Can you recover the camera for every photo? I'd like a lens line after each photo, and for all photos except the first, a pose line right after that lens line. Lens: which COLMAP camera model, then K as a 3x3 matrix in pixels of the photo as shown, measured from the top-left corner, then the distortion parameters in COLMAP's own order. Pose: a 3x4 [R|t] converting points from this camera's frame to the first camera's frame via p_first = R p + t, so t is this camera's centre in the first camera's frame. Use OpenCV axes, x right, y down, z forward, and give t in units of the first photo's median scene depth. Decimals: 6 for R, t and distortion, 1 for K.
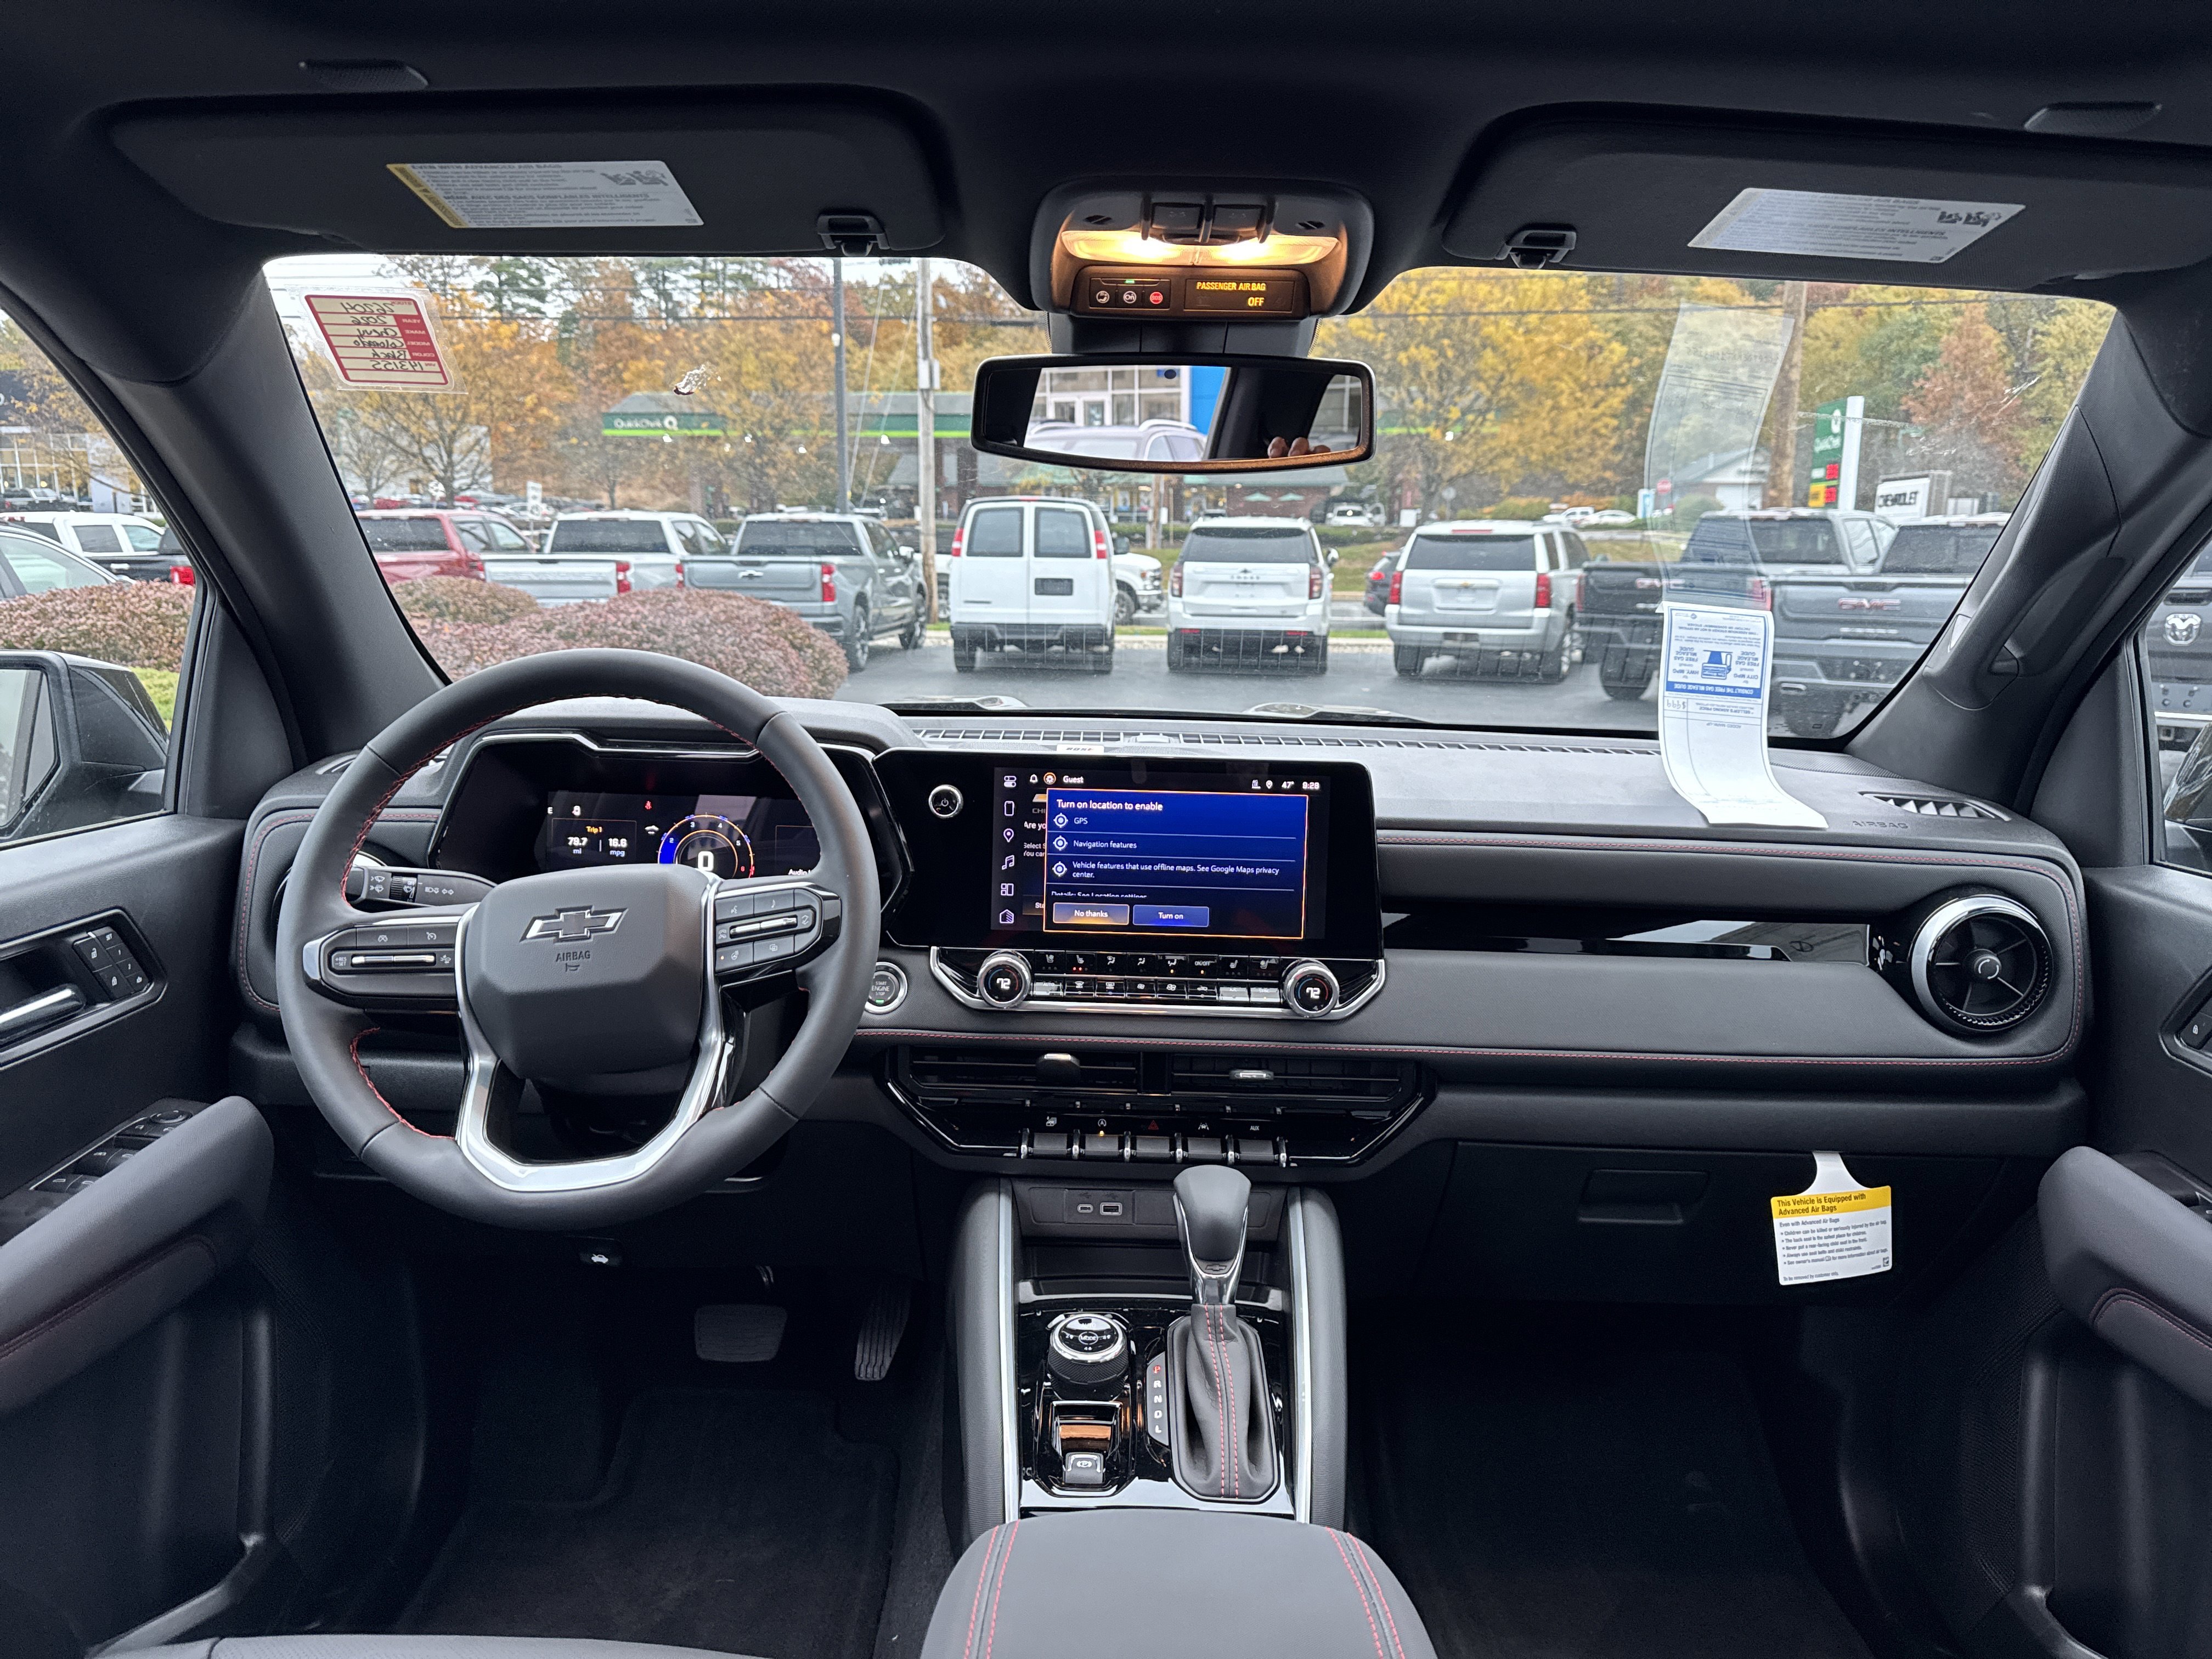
lens RADIAL K [[1567.3, 0, 1094.7], [0, 1567.3, 831.5], [0, 0, 1]] dist [0.027162, -0.029073]
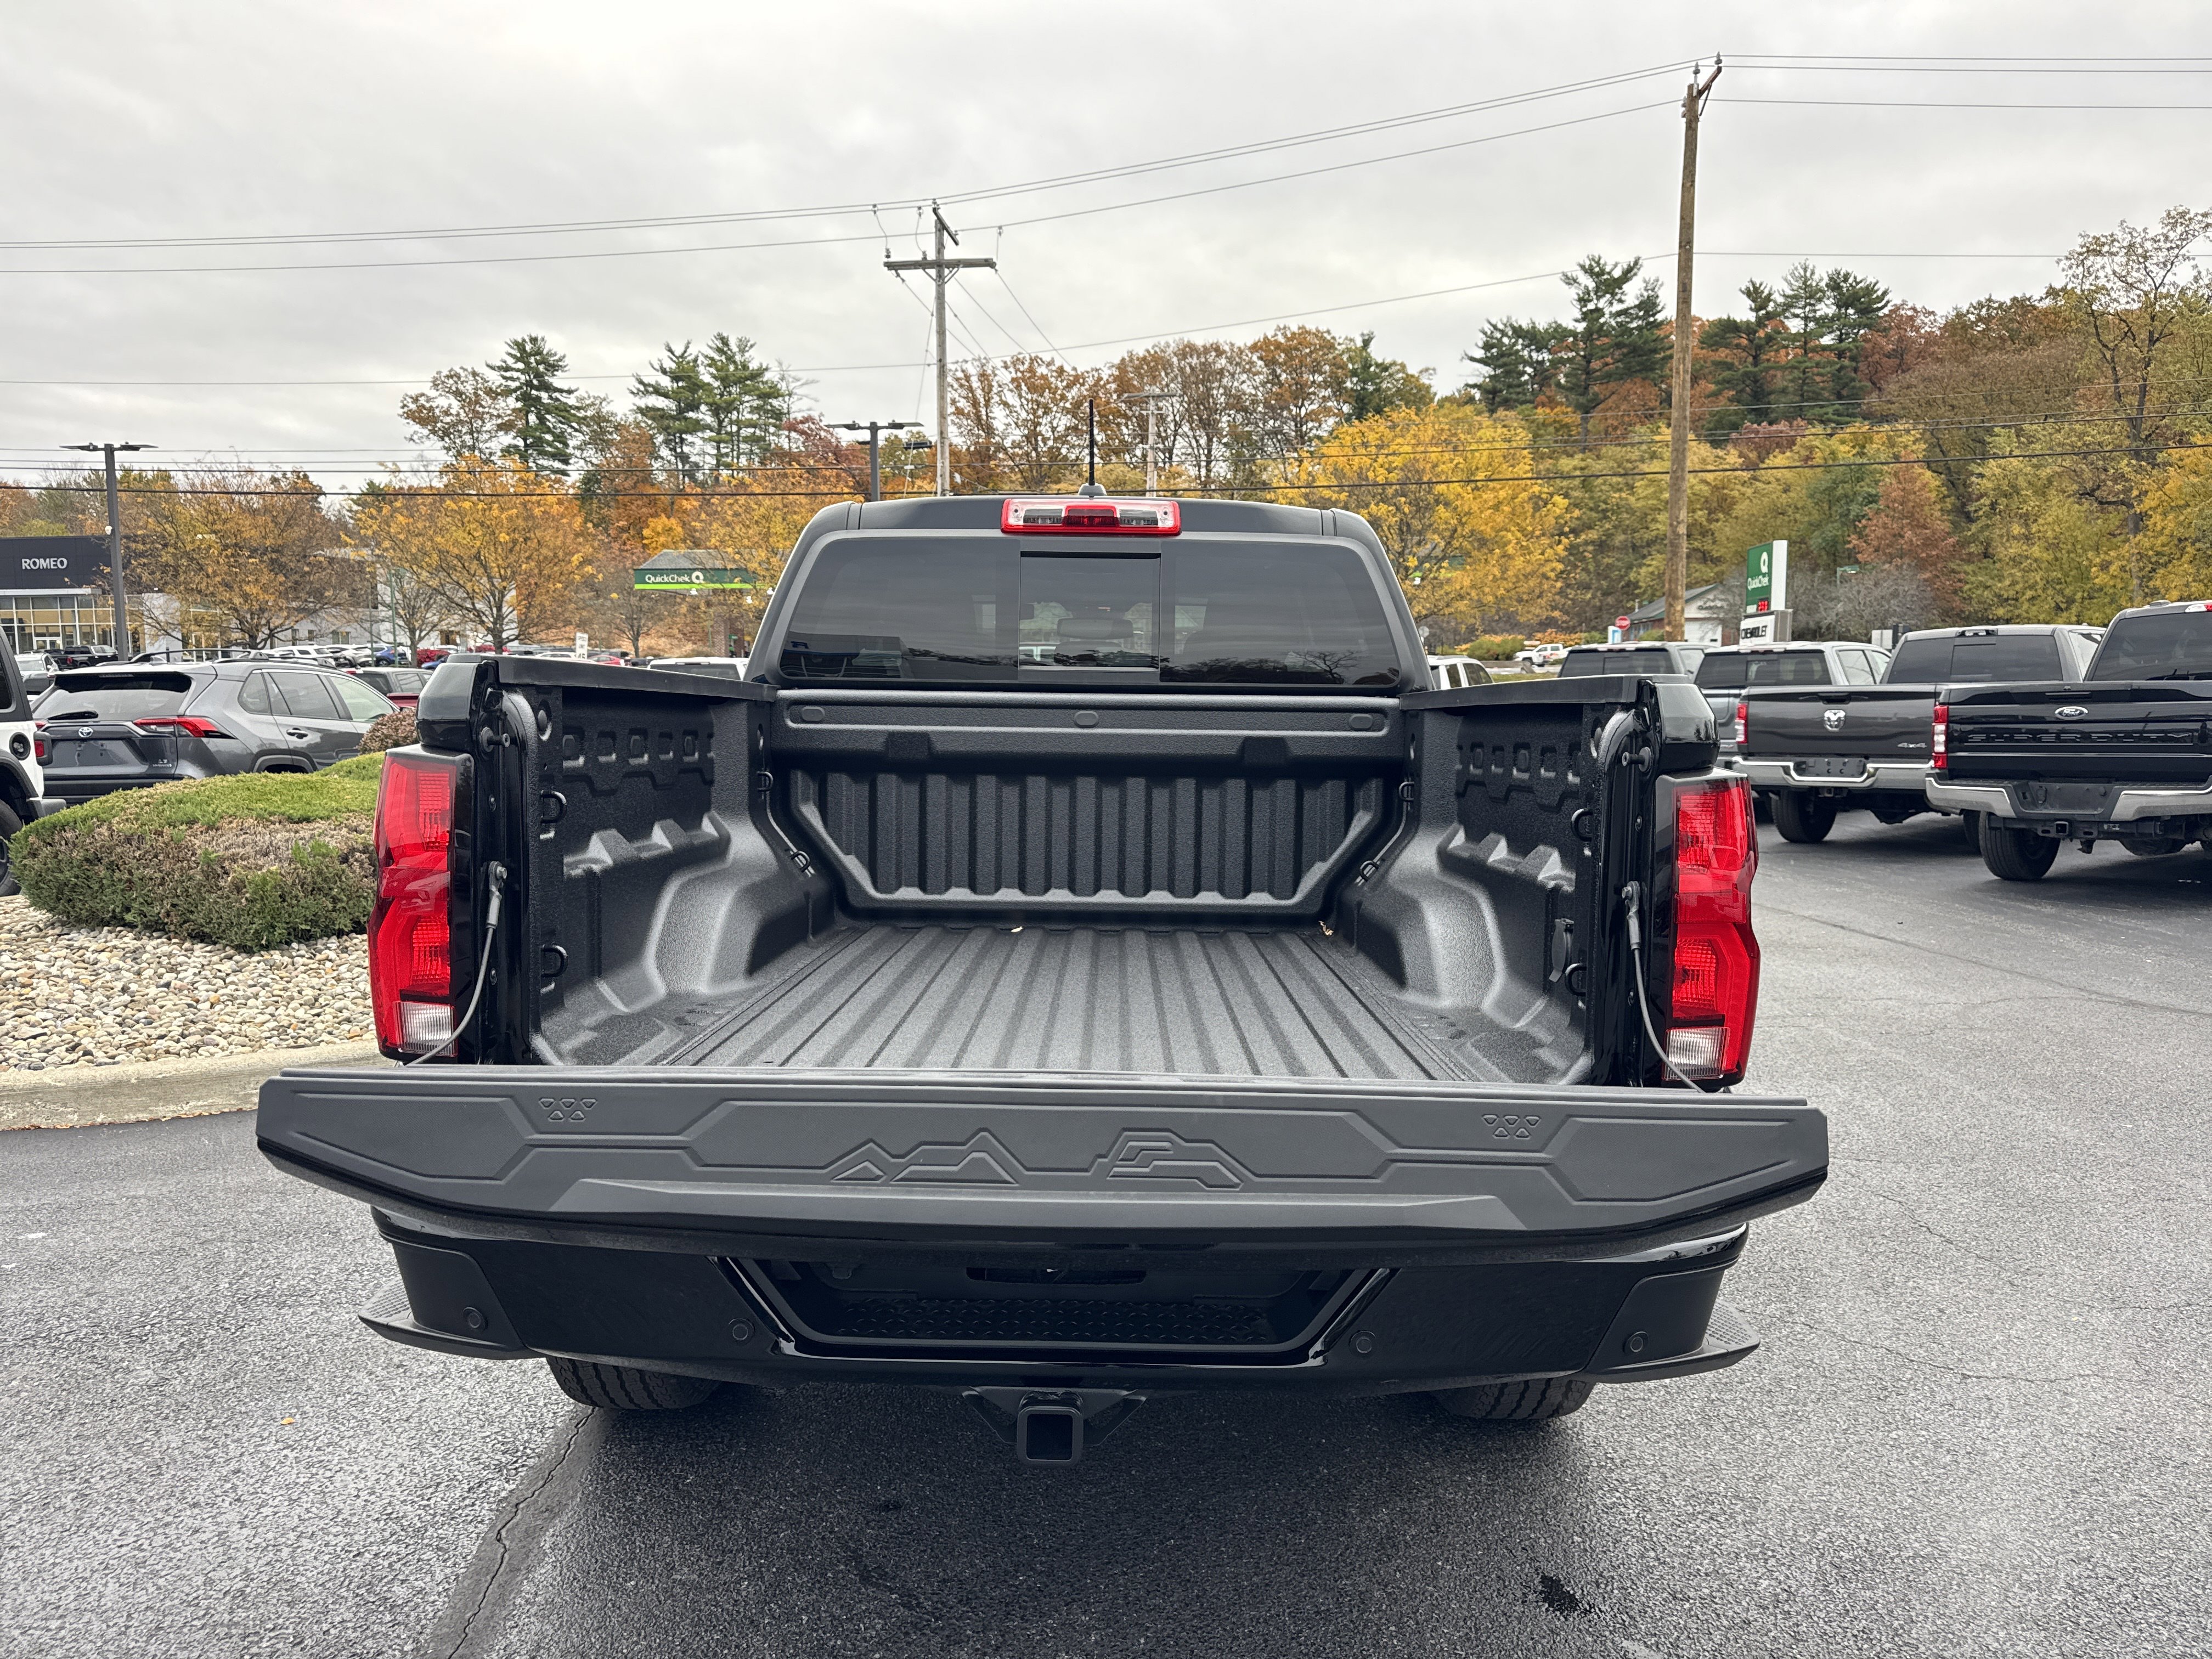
lens RADIAL K [[1563.7, 0, 1074.2], [0, 1563.7, 833.2], [0, 0, 1]] dist [0.069537, -0.072907]
pose [[0.999884, -0.011030, -0.010533, -0.000689], [0.010074, 0.996165, -0.086908, 0.018852], [0.011451, 0.086792, 0.996161, -0.089975]]
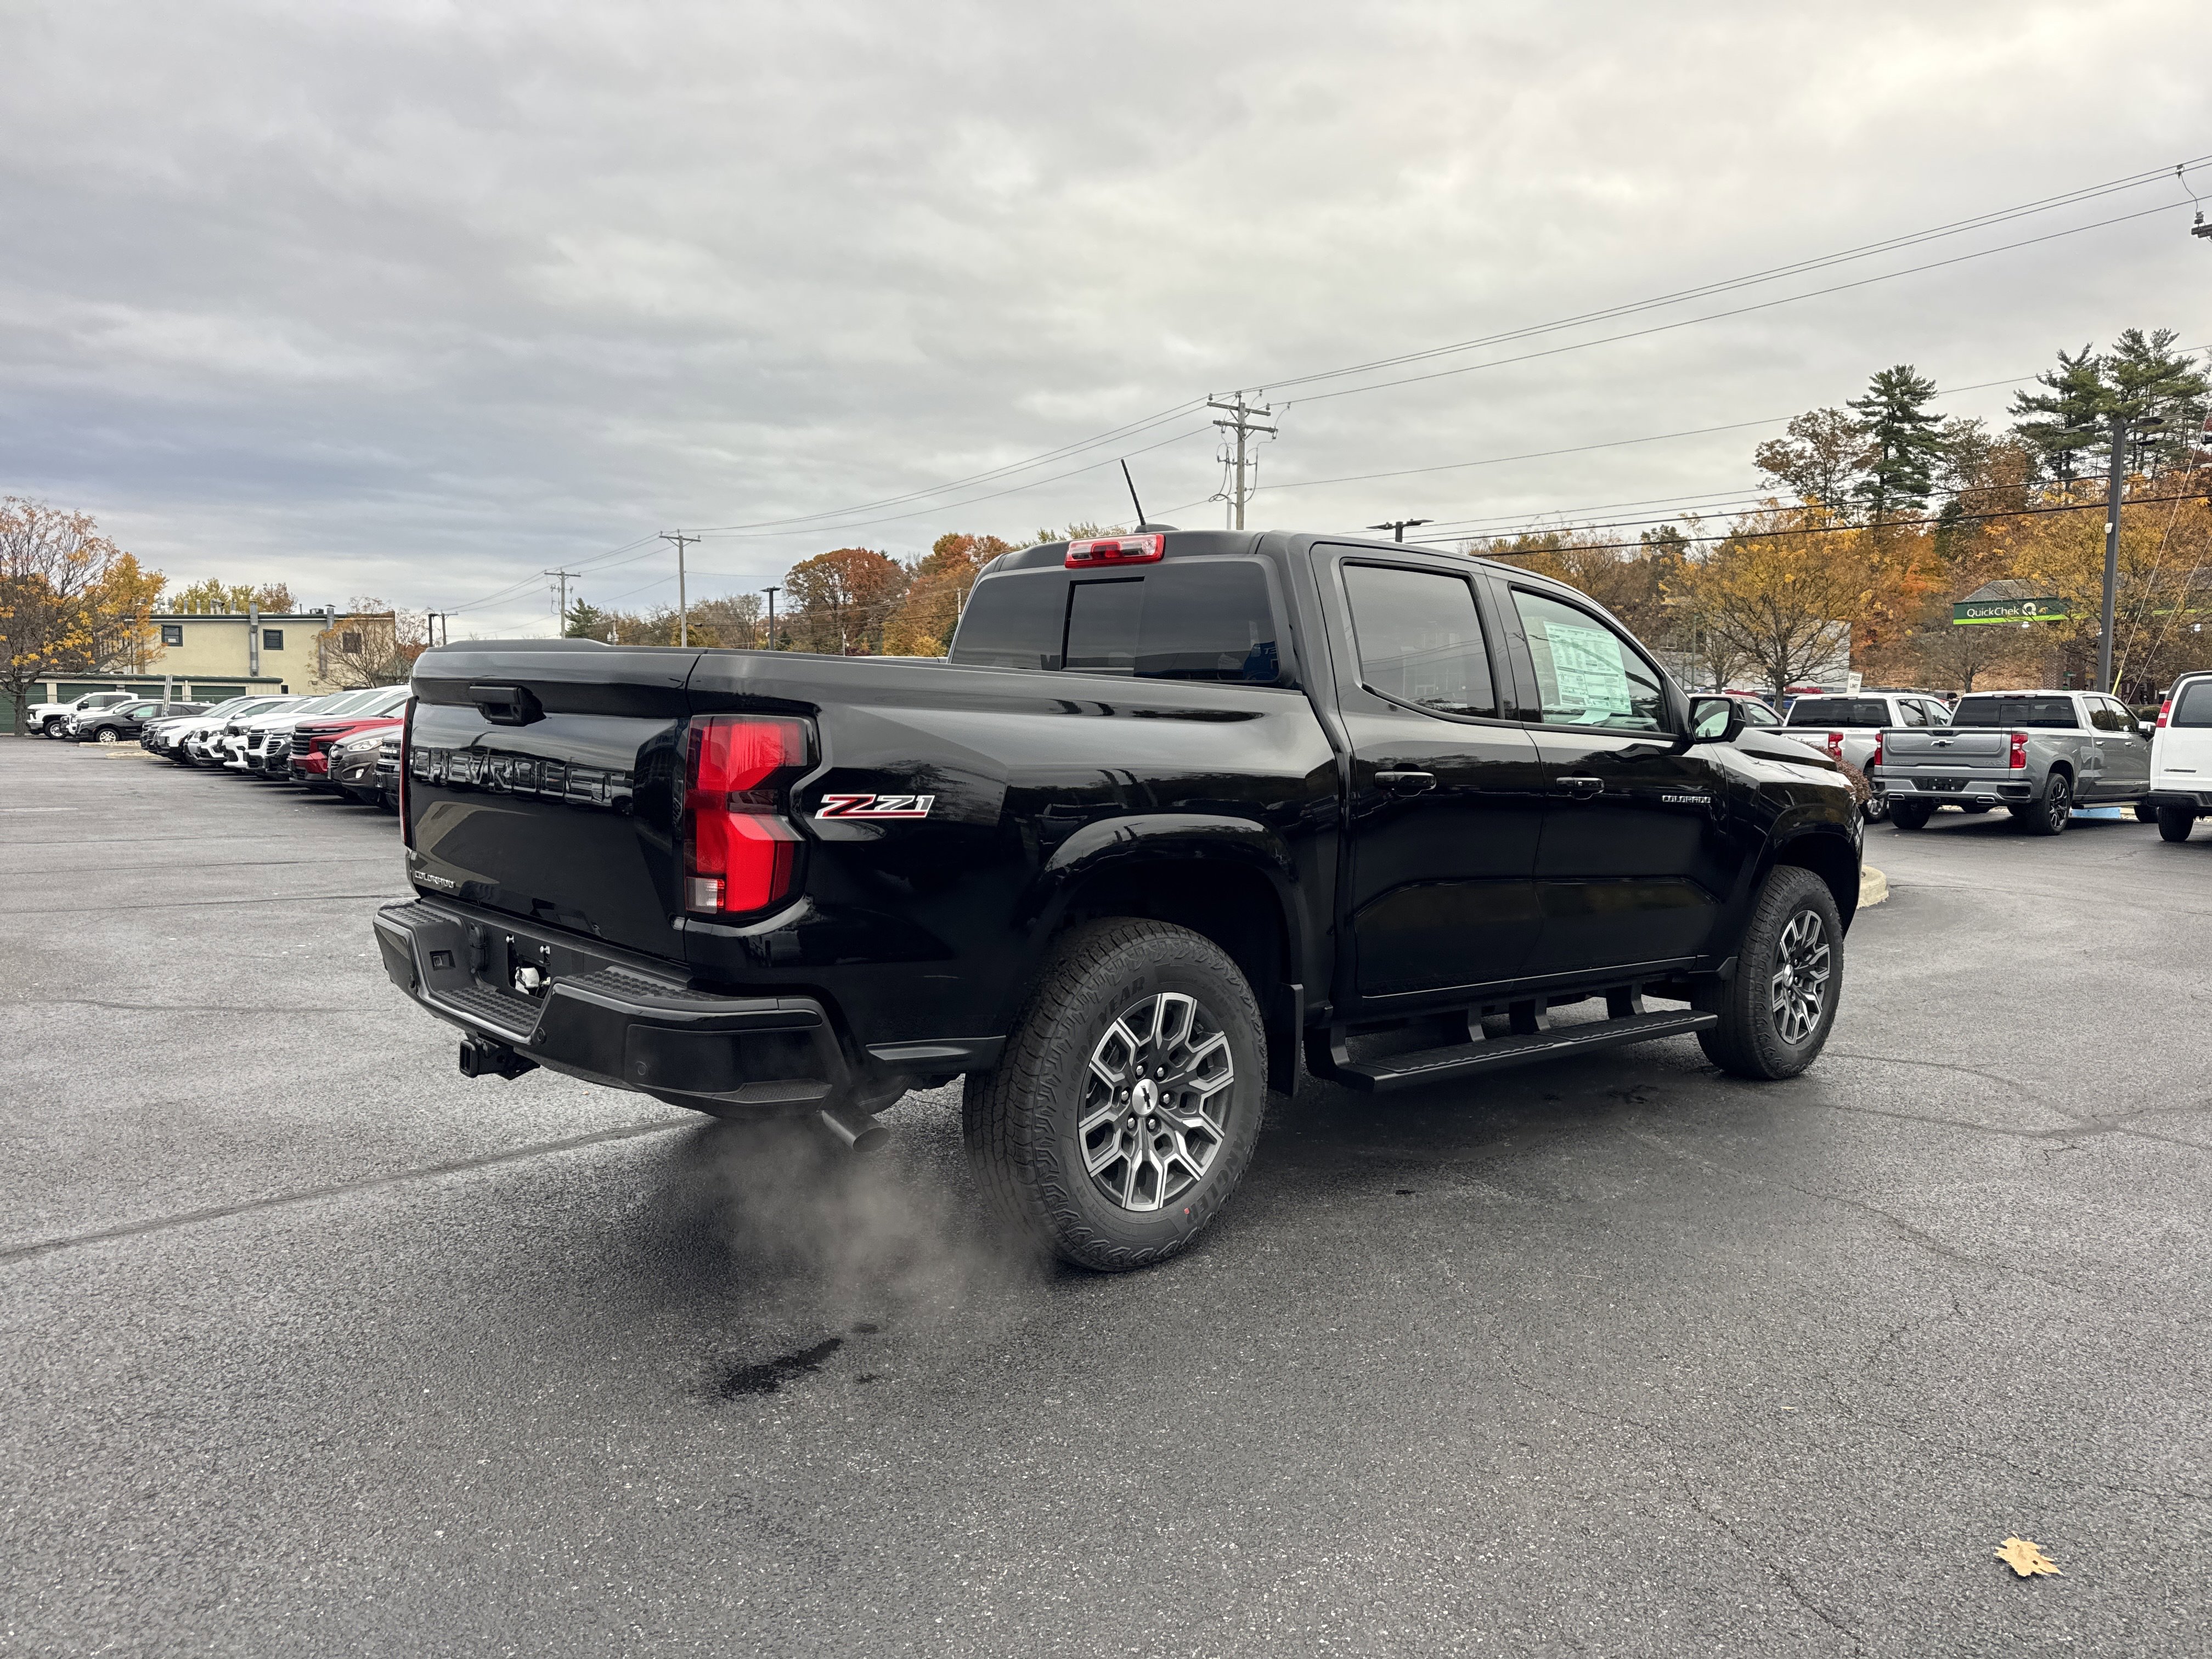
lens RADIAL K [[1567.3, 0, 1094.7], [0, 1567.3, 831.5], [0, 0, 1]] dist [0.027162, -0.029073]
pose [[0.683674, 0.052961, -0.727863, 0.077770], [-0.140213, 0.988315, -0.059788, 0.021812], [0.716191, 0.142931, 0.683111, -0.084491]]
